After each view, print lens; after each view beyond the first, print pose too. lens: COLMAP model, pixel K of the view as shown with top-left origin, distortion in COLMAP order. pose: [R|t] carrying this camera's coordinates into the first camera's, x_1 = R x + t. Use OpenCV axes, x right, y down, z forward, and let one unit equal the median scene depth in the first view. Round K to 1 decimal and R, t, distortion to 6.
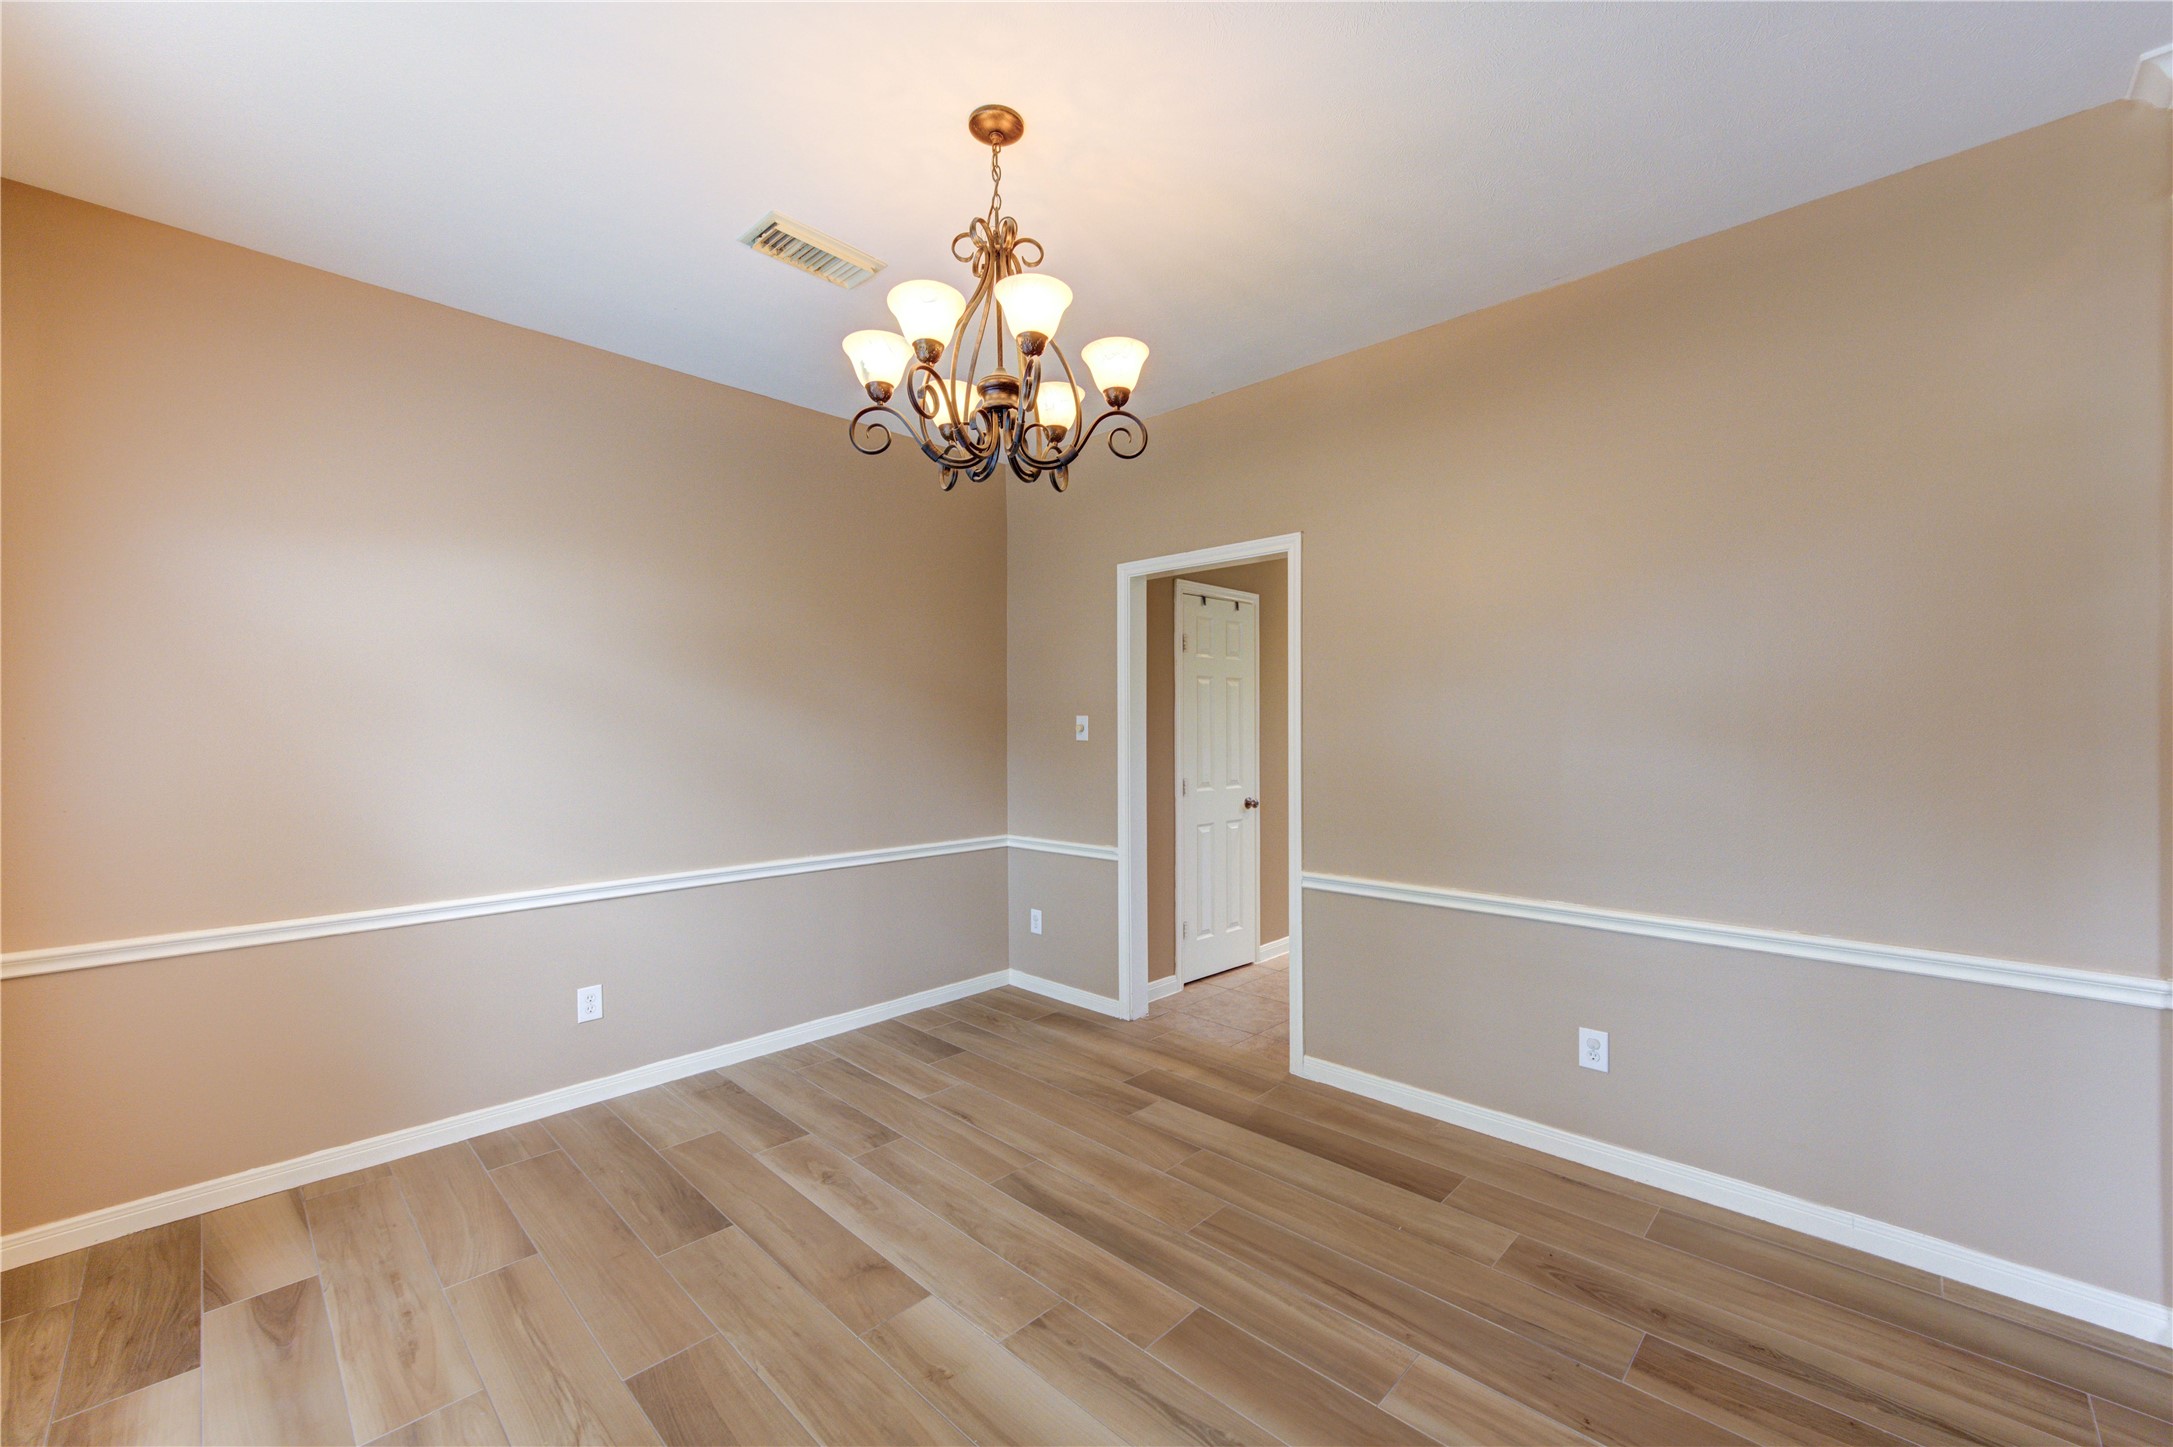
lens RADIAL K [[837.4, 0, 1102.5], [0, 837.4, 732.7], [0, 0, 1]] dist [0.004880, -0.002157]
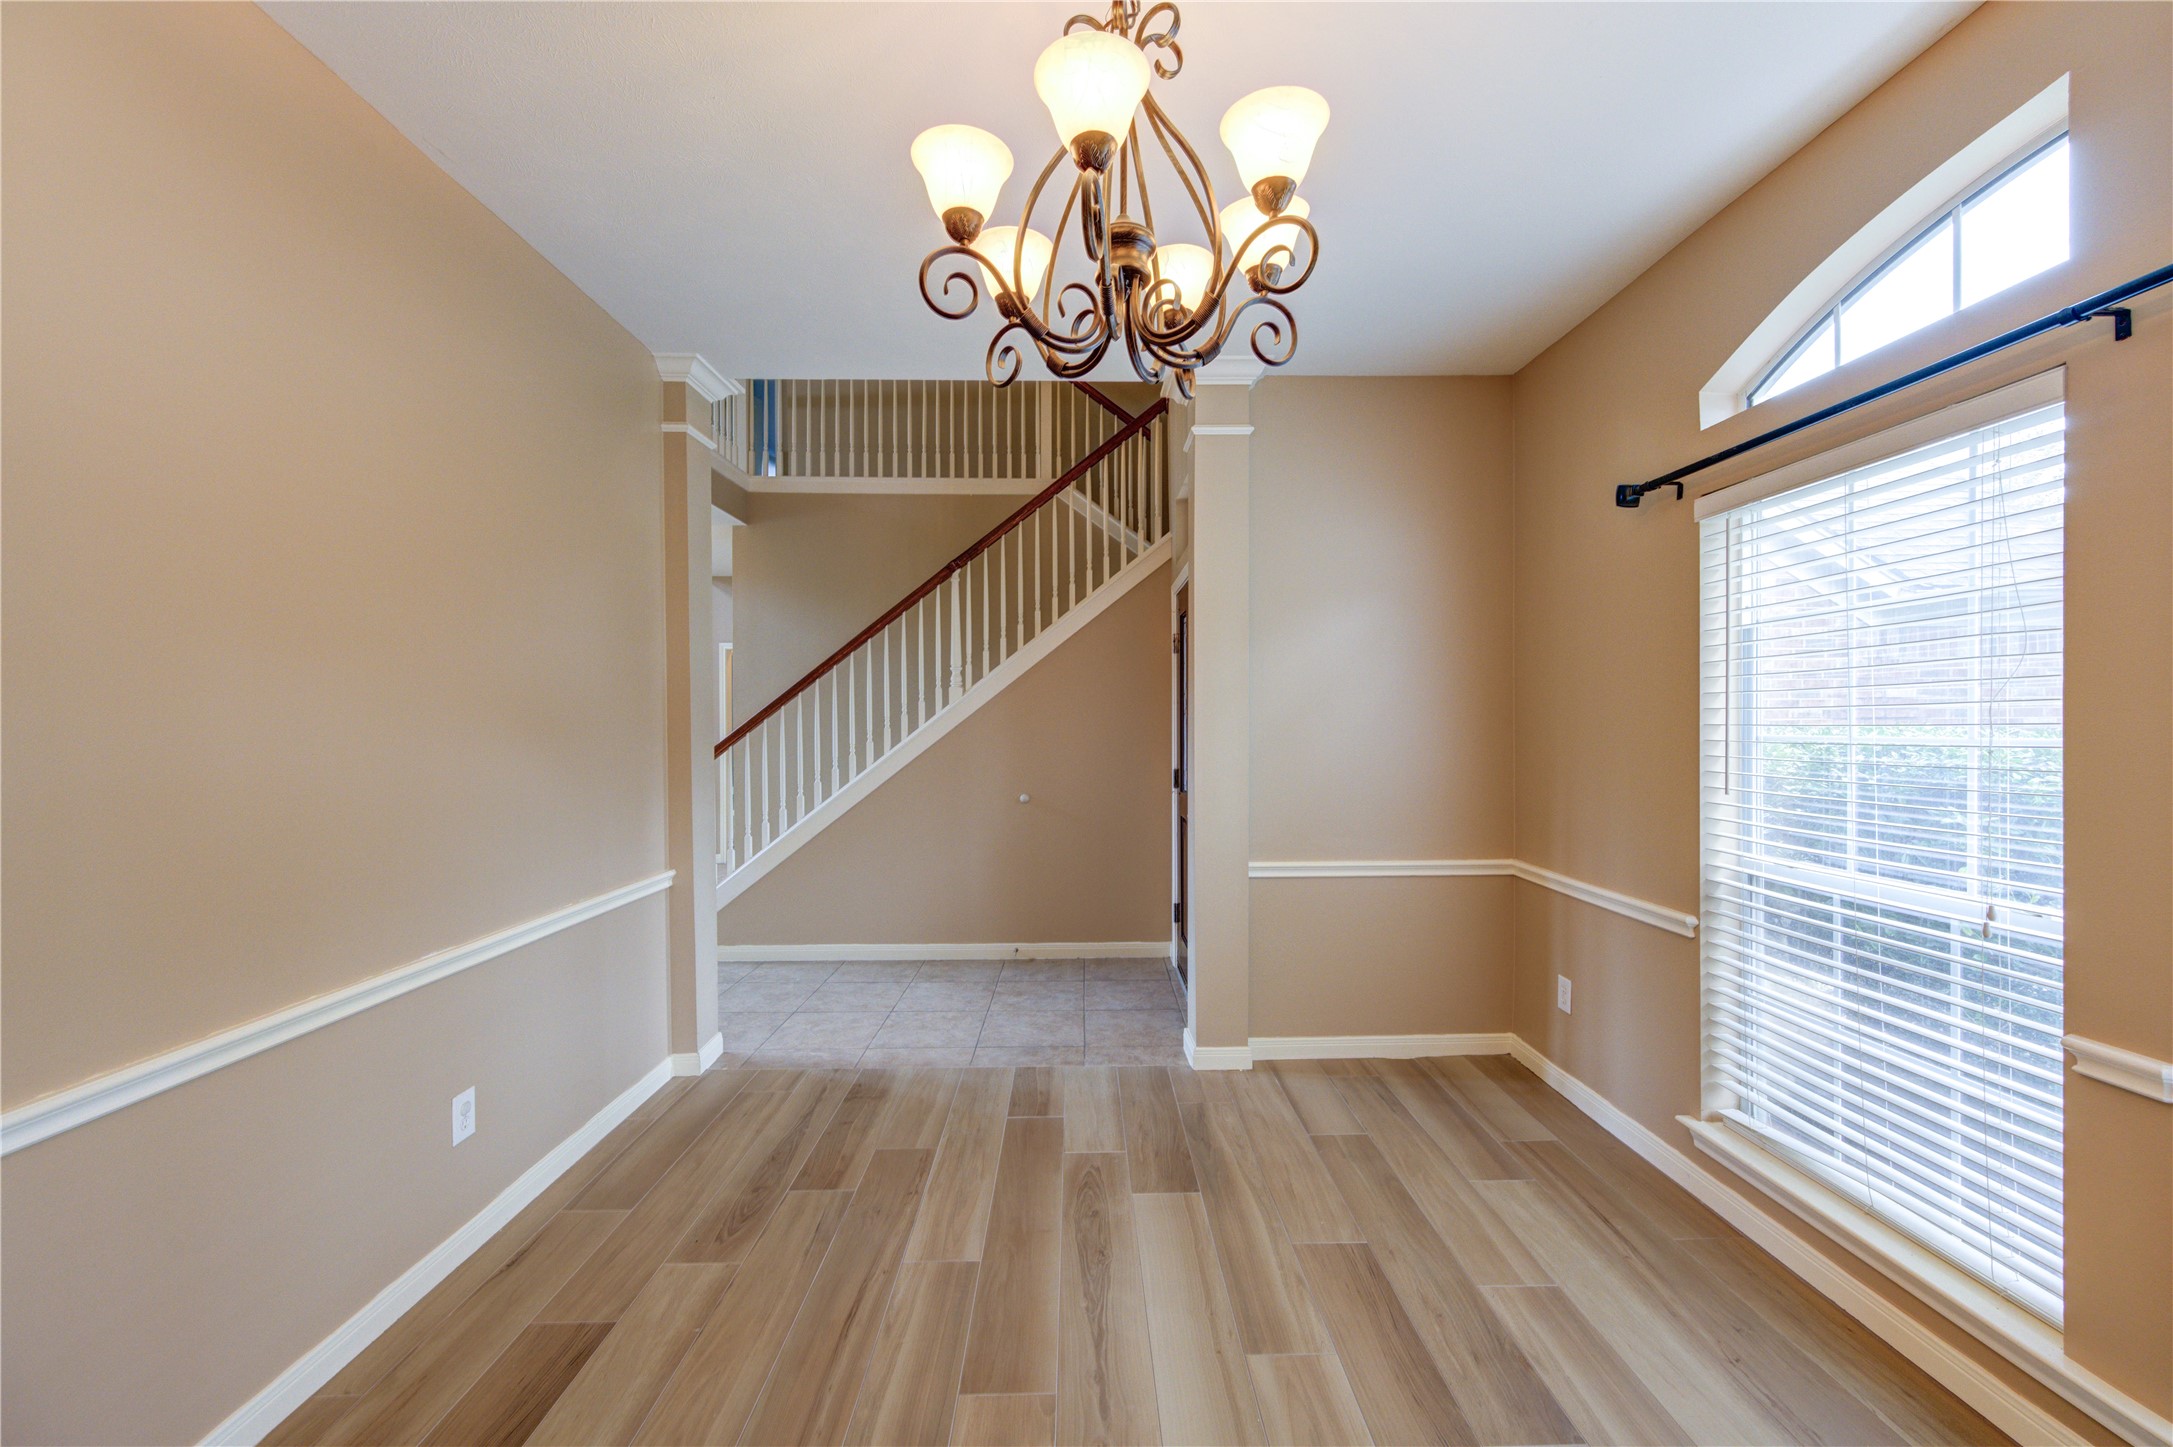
lens RADIAL K [[837.4, 0, 1104.8], [0, 837.4, 722.7], [0, 0, 1]] dist [0.004880, -0.002157]
pose [[-0.706714, 0.006303, 0.707471, -0.595738], [0.004094, 0.999980, -0.004820, -0.010123], [-0.707488, -0.000510, -0.706725, 1.470879]]
